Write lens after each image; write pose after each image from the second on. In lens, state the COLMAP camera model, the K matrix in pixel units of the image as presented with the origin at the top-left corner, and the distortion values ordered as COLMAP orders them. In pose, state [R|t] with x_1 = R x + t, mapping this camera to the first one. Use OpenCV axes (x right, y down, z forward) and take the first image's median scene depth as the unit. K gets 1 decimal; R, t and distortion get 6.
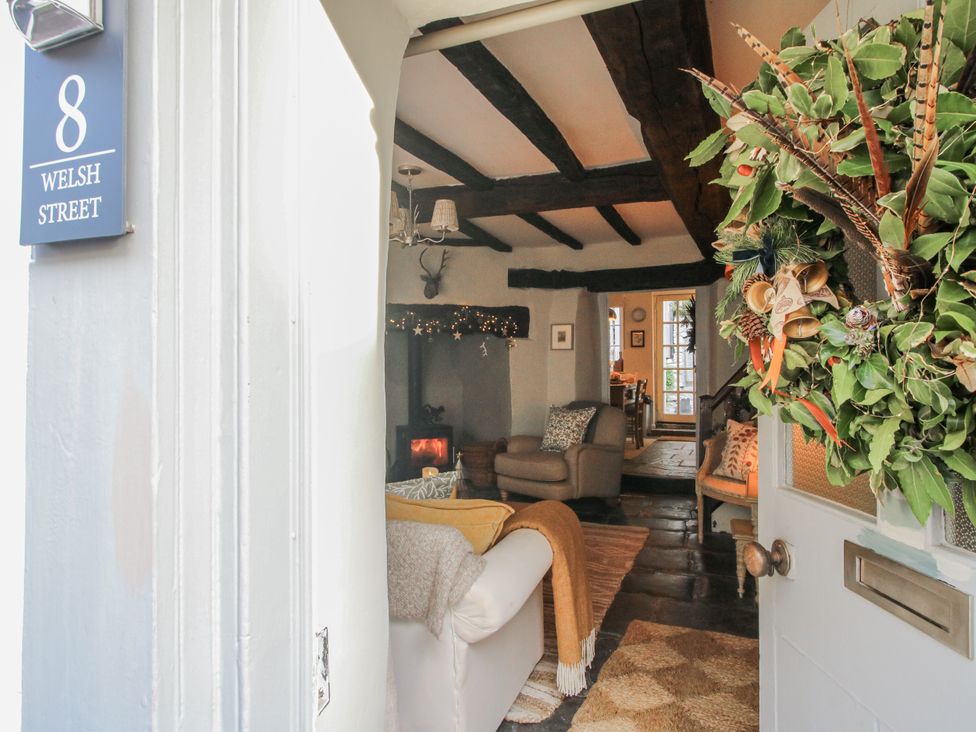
lens RADIAL K [[542.3, 0, 488.0], [0, 542.3, 366.0], [0, 0, 1]] dist [-0.001216, -0.000373]
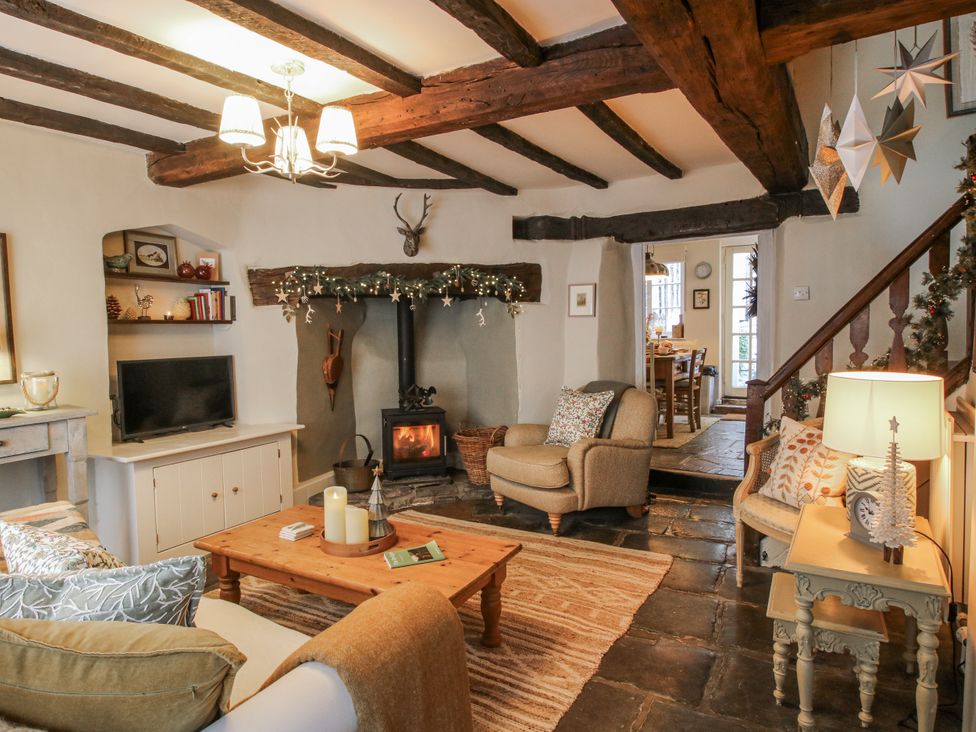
lens RADIAL K [[550.9, 0, 491.9], [0, 550.9, 359.8], [0, 0, 1]] dist [-0.001670, -0.000624]
pose [[0.991308, -0.002781, -0.131531, 0.119340], [0.010412, 0.998299, 0.057365, -0.014696], [0.131148, -0.058236, 0.989651, 0.182104]]
